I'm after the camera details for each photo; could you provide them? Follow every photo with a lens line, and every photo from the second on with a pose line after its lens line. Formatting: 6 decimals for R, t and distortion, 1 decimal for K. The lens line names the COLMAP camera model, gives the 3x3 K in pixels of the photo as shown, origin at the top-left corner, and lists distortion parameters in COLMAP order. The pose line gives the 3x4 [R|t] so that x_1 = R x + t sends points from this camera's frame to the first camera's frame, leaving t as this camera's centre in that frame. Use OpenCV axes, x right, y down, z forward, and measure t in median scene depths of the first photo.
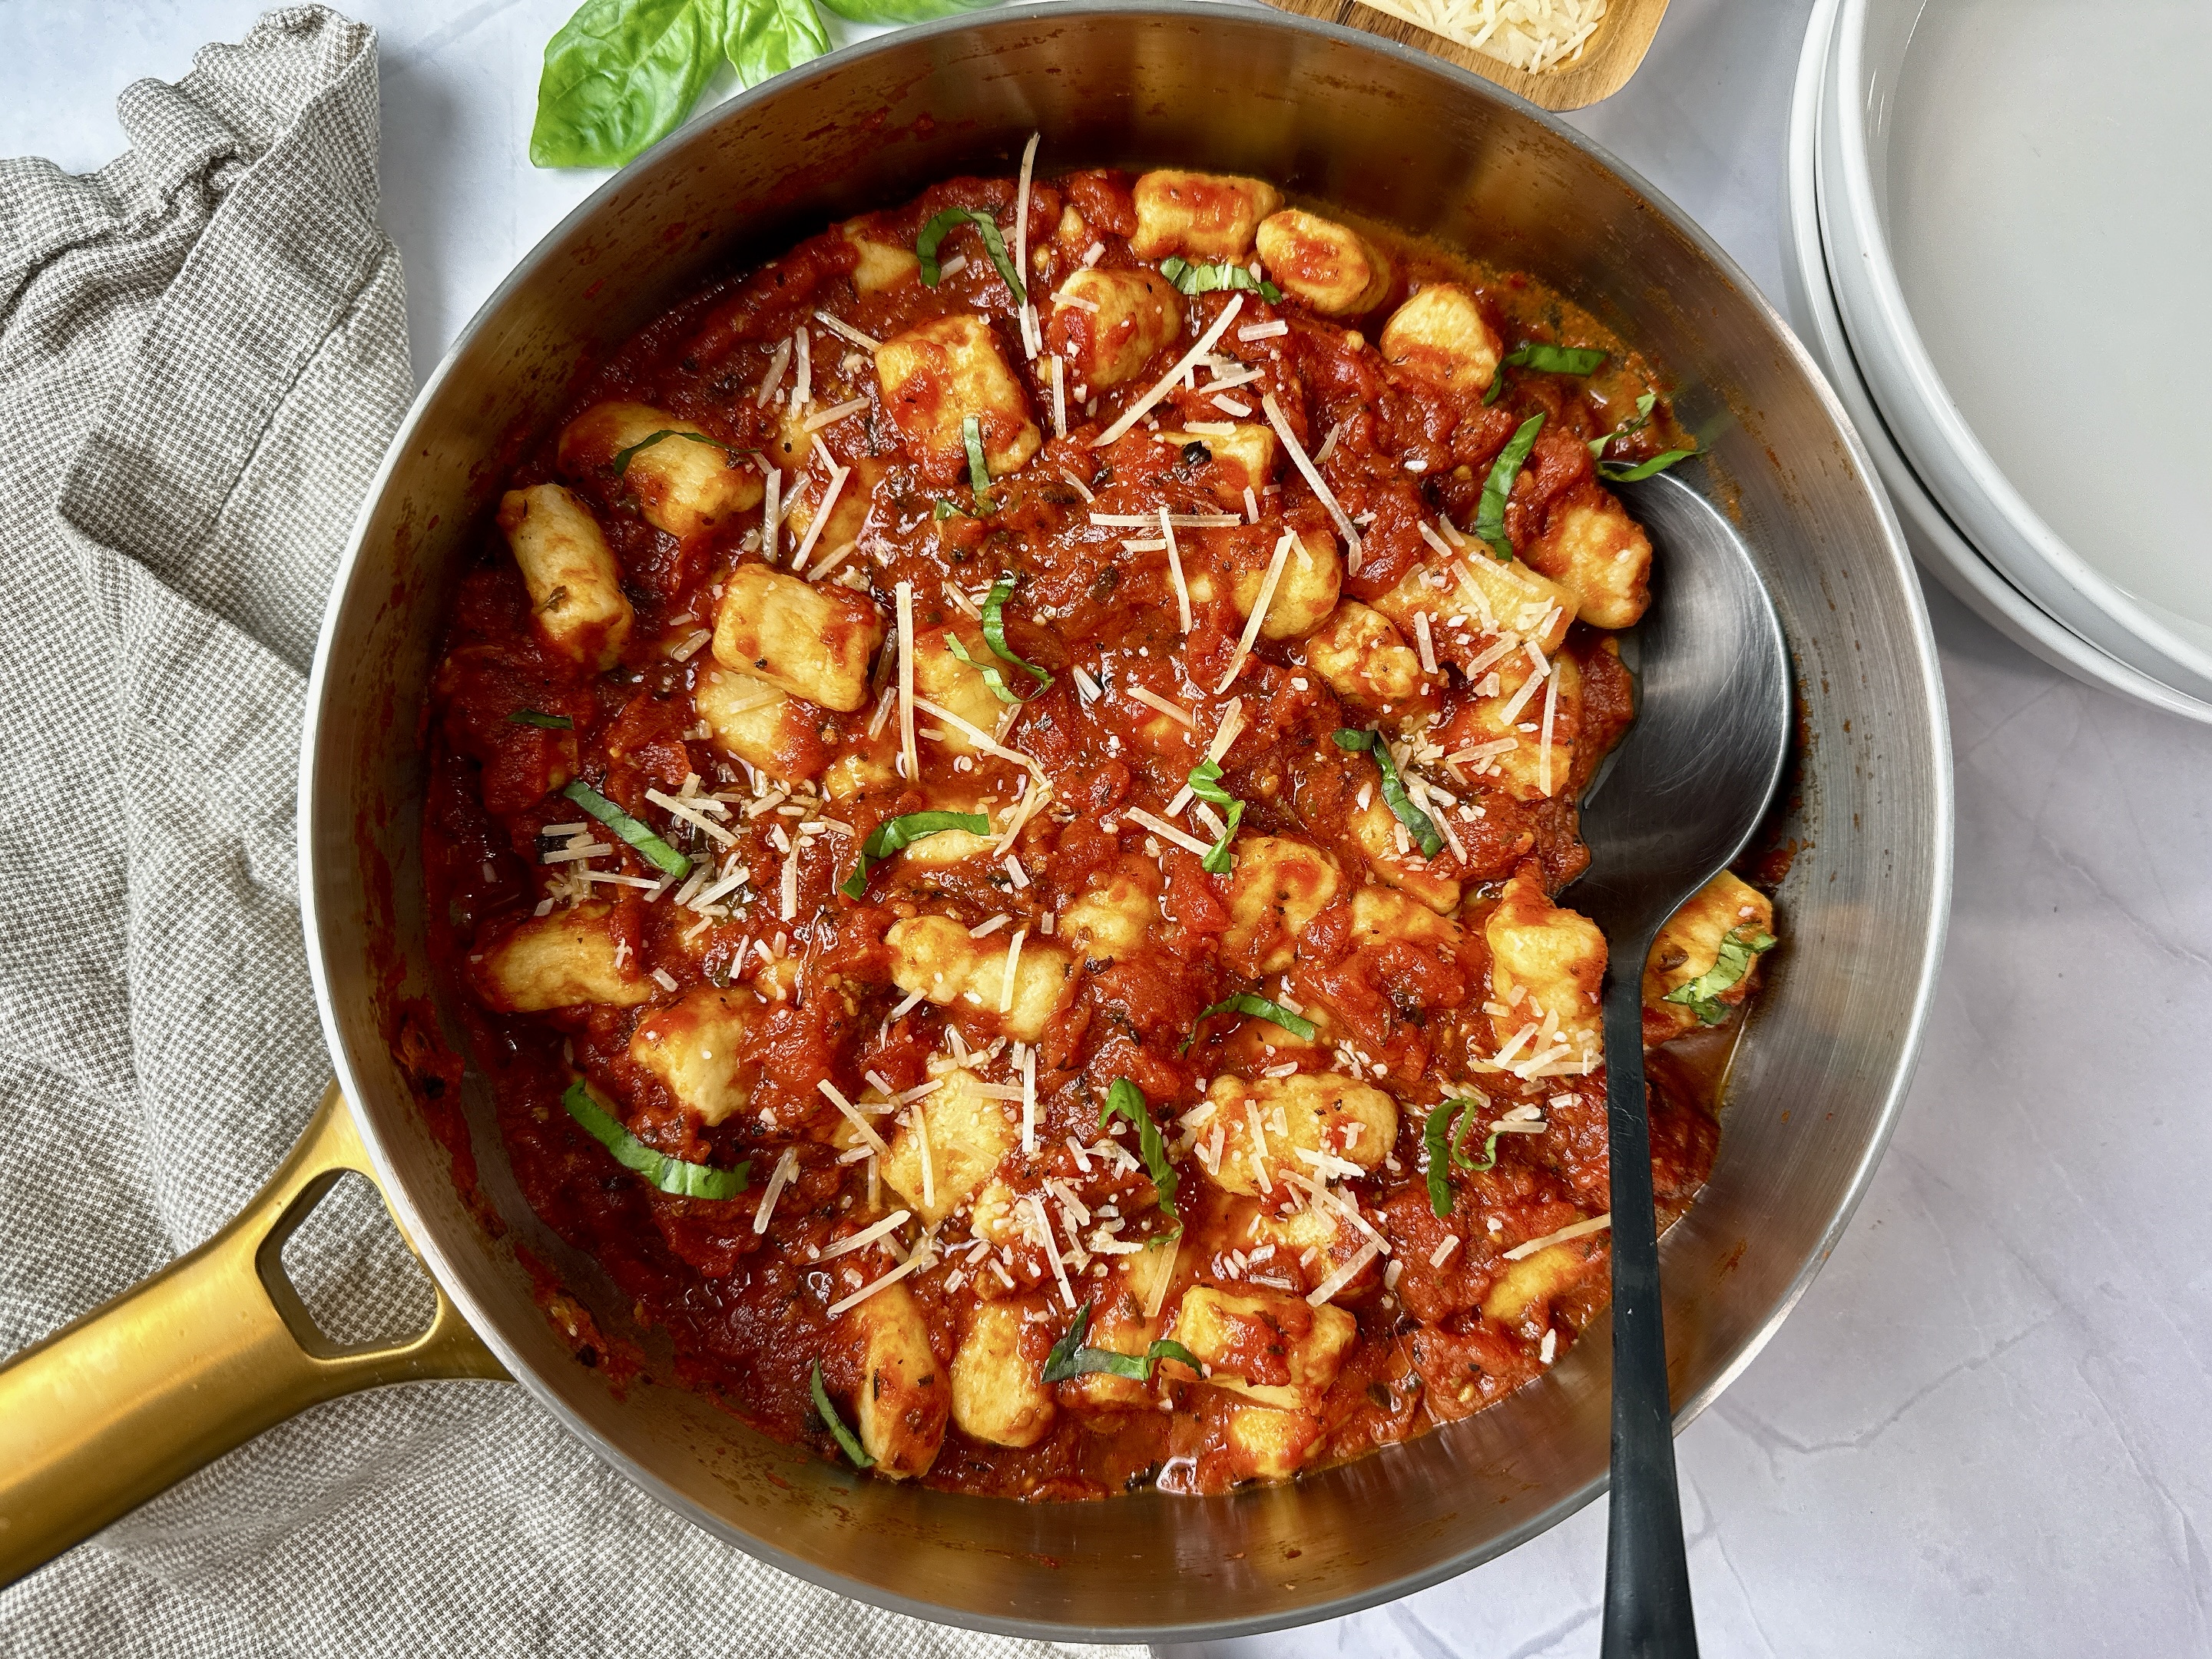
lens RADIAL K [[1623.3, 0, 1115.1], [0, 1623.3, 822.3], [0, 0, 1]] dist [0.010594, -0.003413]
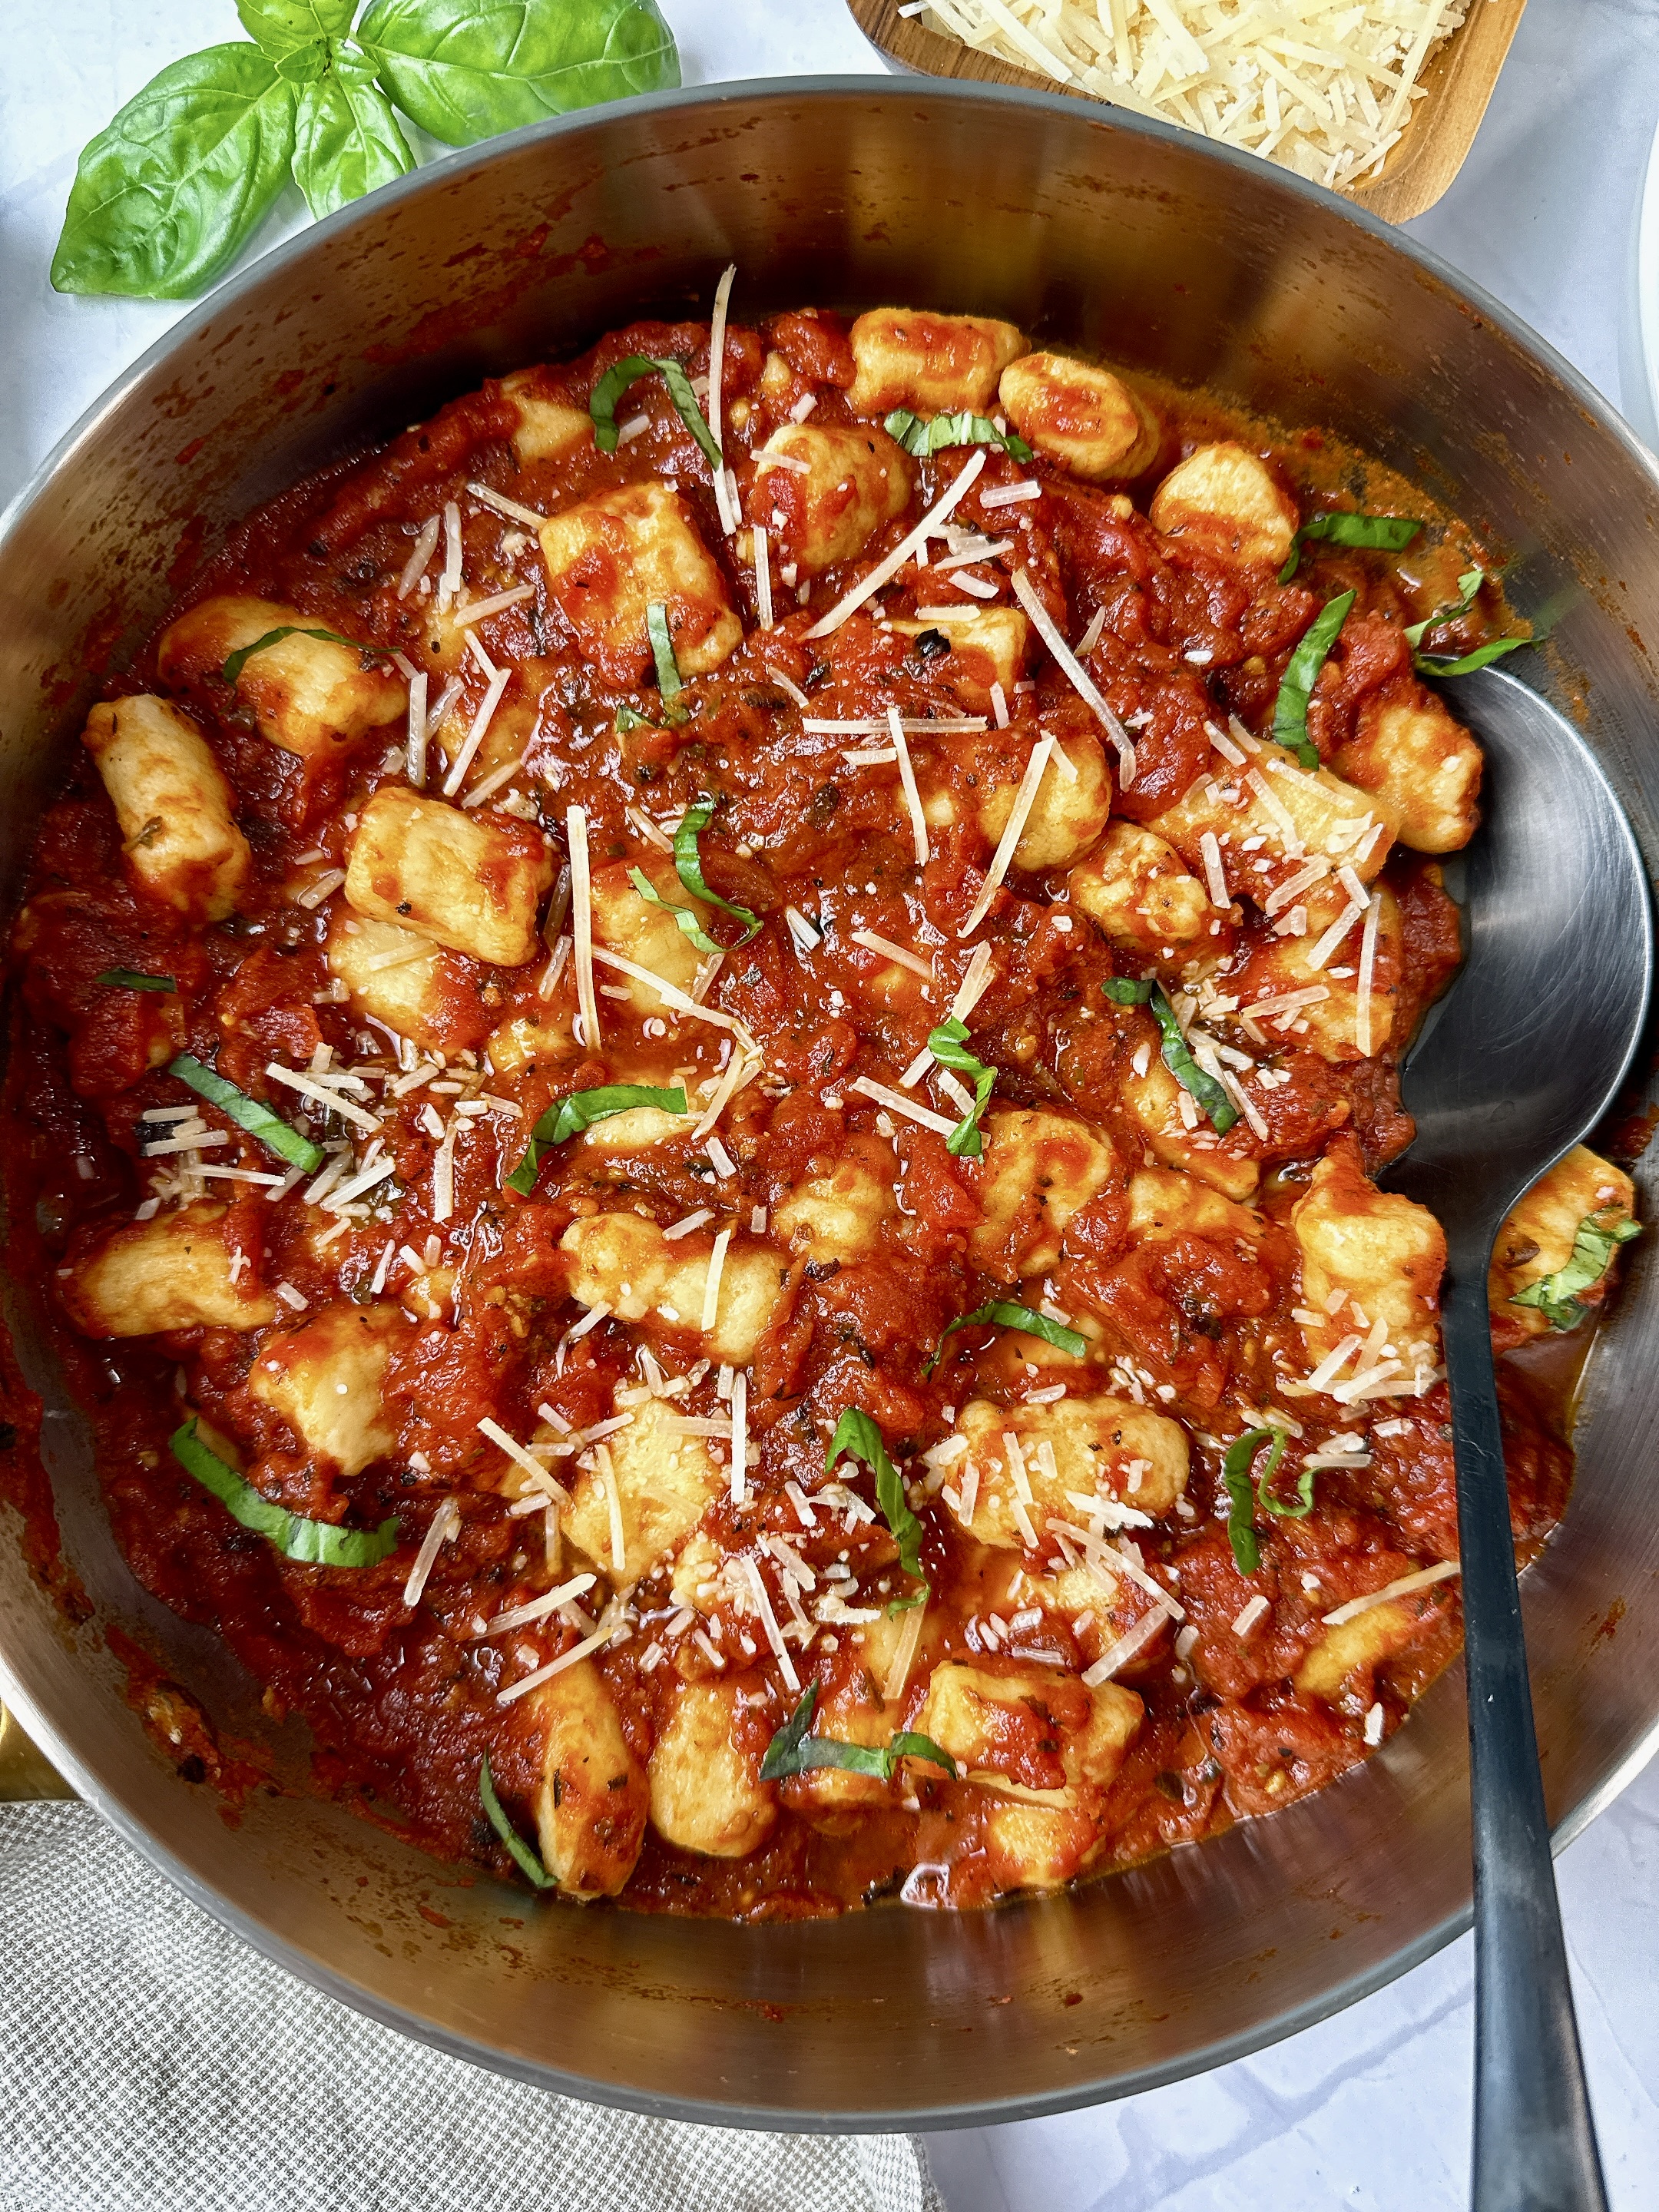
lens RADIAL K [[1623.3, 0, 831.4], [0, 1623.3, 1077.7], [0, 0, 1]] dist [0.010594, -0.003413]
pose [[0.999883, -0.014644, -0.004314, -0.000291], [0.014601, 0.999845, -0.009811, -0.001145], [0.004457, 0.009747, 0.999943, 0.178274]]
